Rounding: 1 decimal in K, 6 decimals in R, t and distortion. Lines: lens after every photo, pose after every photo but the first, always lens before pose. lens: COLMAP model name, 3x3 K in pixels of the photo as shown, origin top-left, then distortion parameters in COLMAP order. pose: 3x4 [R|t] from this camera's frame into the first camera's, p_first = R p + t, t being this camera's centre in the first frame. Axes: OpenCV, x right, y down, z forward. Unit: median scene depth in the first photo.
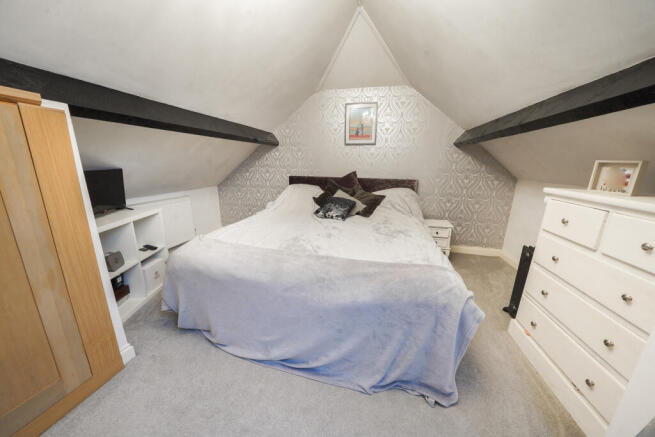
lens RADIAL K [[229.0, 0, 326.6], [0, 229.0, 219.1], [0, 0, 1]] dist [-0.019904, 0.000168]
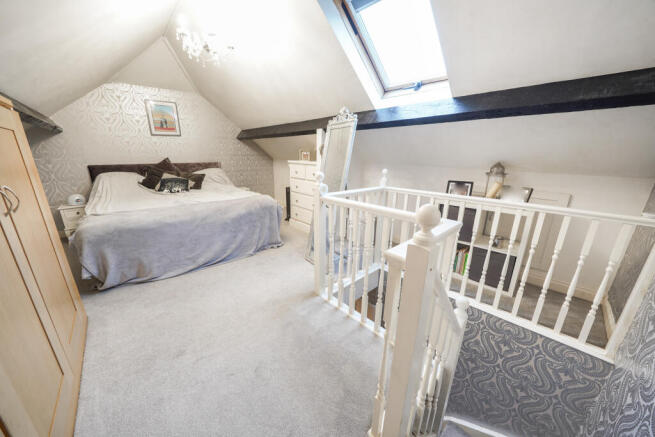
lens RADIAL K [[229.0, 0, 326.6], [0, 229.0, 219.1], [0, 0, 1]] dist [-0.019904, 0.000168]
pose [[0.567348, -0.236728, 0.788718, -0.498779], [0.191471, 0.969461, 0.153247, 0.097088], [-0.800909, 0.064072, 0.595348, -0.430799]]
